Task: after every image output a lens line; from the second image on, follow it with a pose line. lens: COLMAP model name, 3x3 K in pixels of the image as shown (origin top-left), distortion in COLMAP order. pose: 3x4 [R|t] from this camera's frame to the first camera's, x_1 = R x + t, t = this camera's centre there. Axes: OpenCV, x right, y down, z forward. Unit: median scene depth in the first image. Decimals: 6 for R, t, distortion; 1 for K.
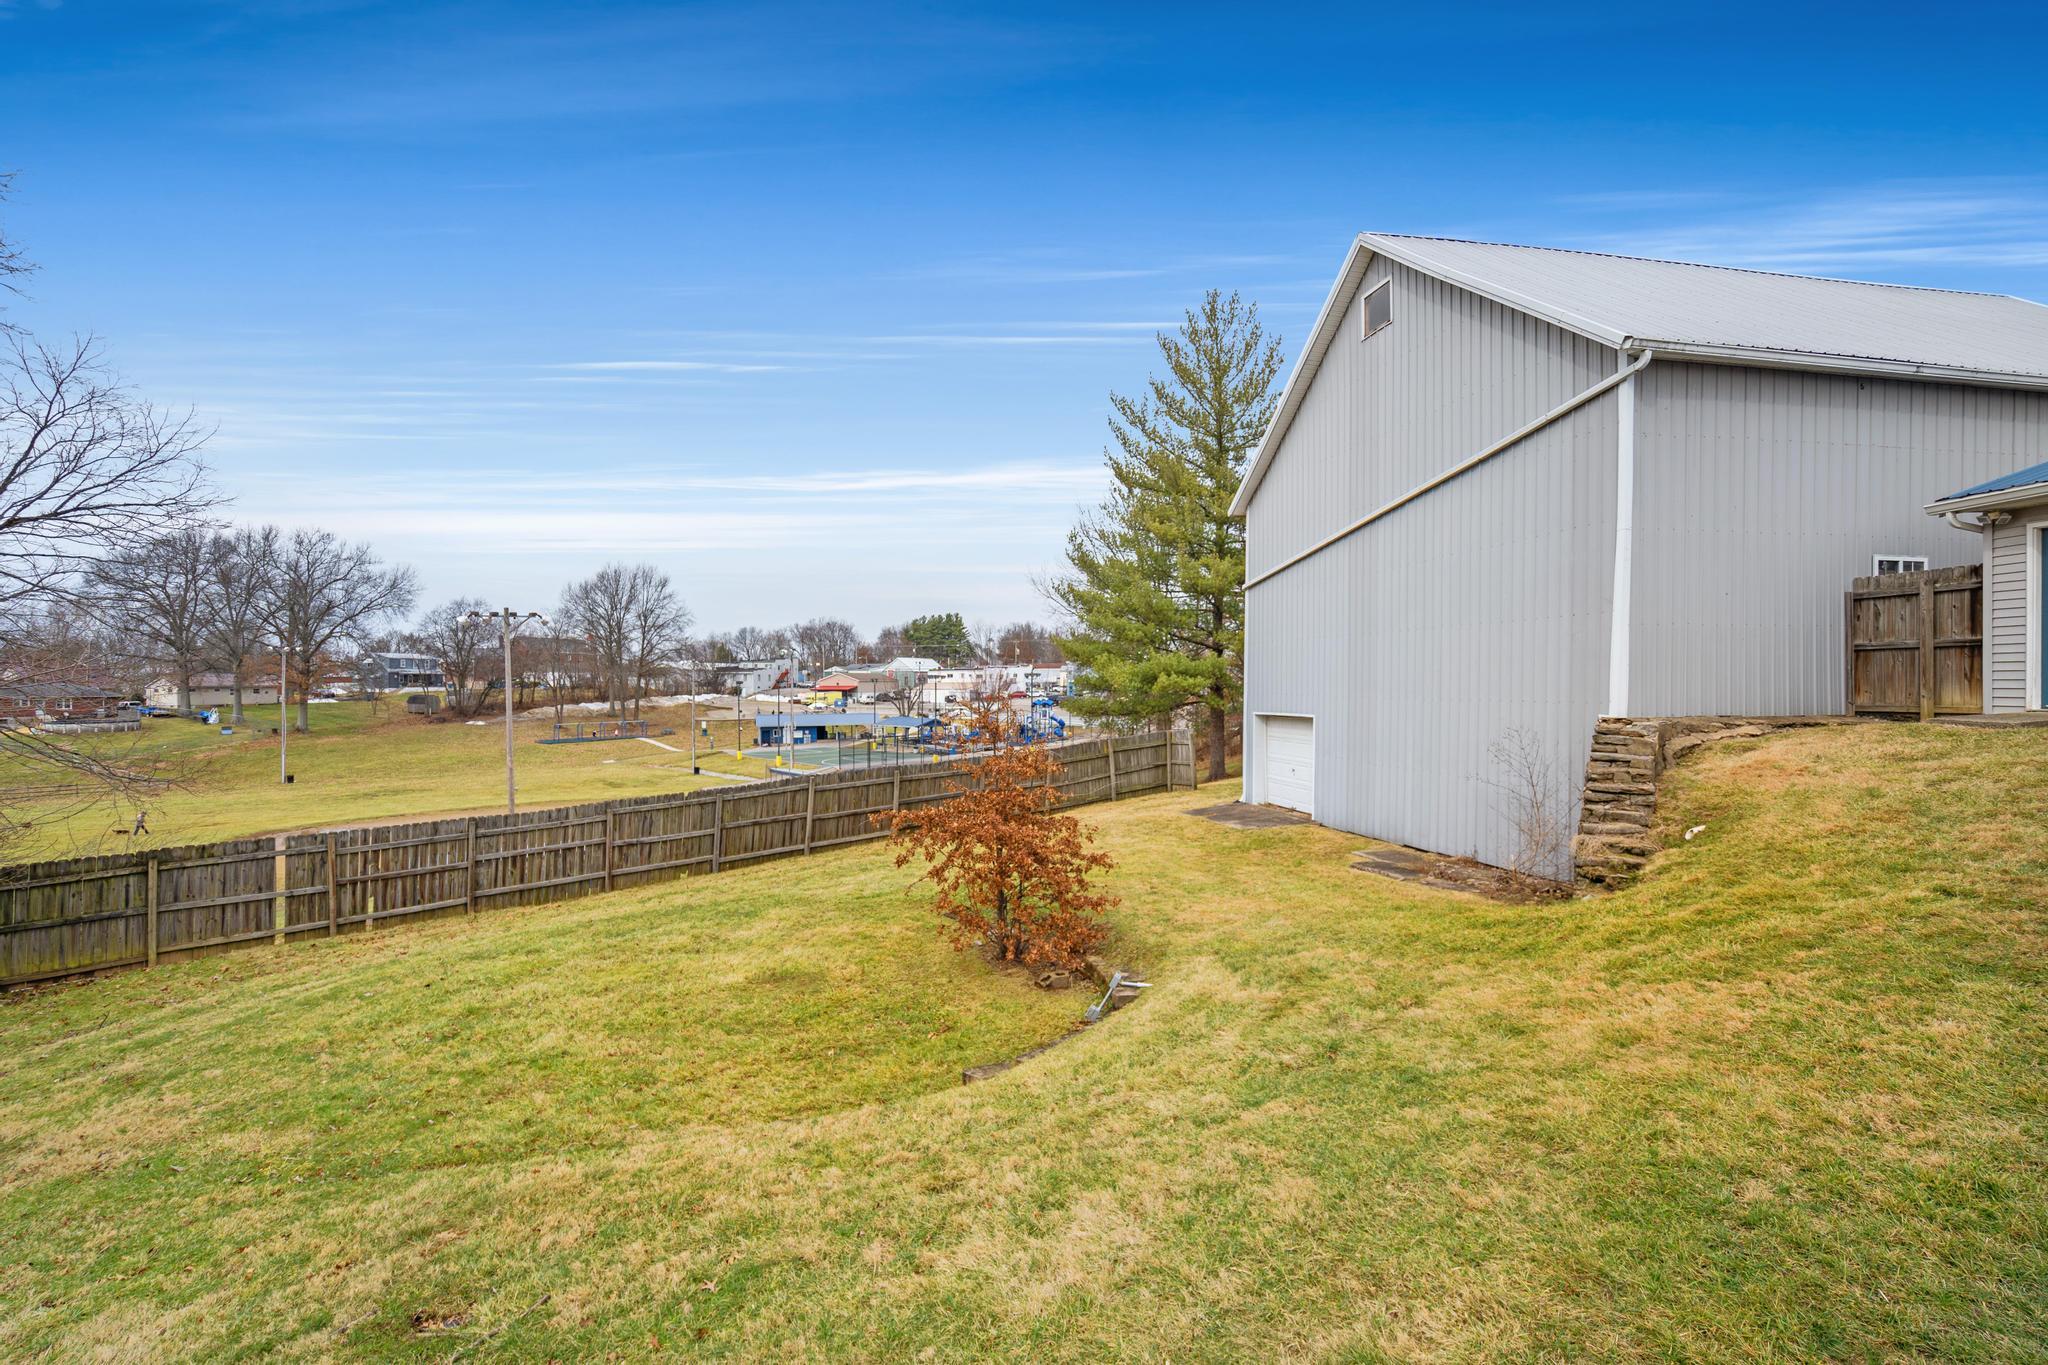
lens RADIAL K [[926.0, 0, 1024.5], [0, 926.0, 700.2], [0, 0, 1]] dist [-0.011475, 0.000848]
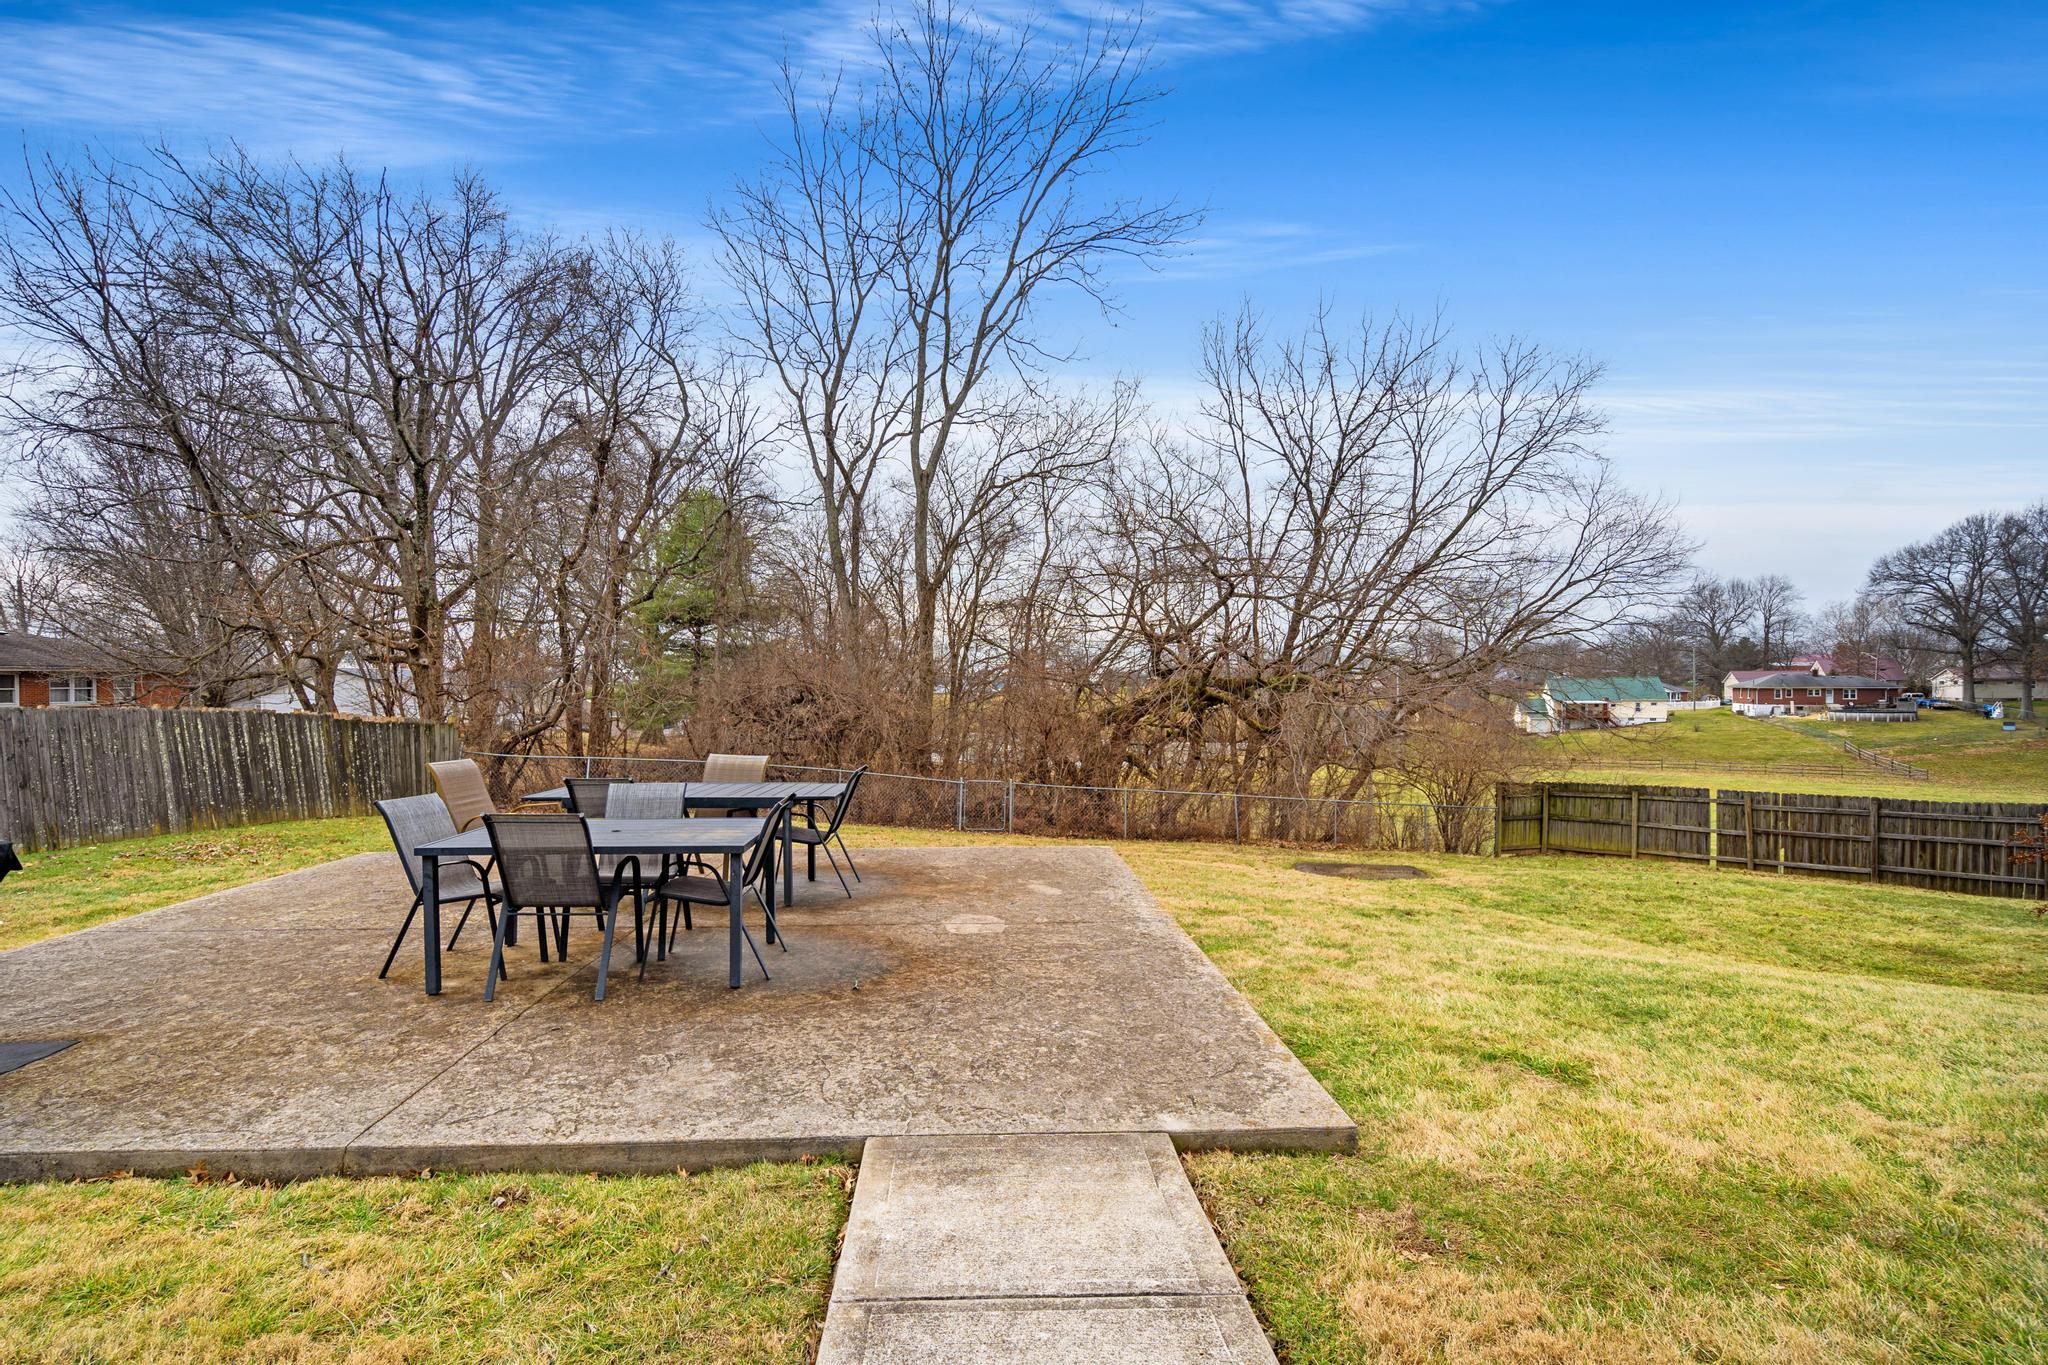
lens RADIAL K [[926.0, 0, 1003.9], [0, 926.0, 685.1], [0, 0, 1]] dist [-0.011475, 0.000848]
pose [[-0.012232, 0.008466, -0.999889, 0.520506], [-0.015803, 0.999838, 0.008659, -0.002989], [0.999800, 0.015907, -0.012097, -0.048810]]
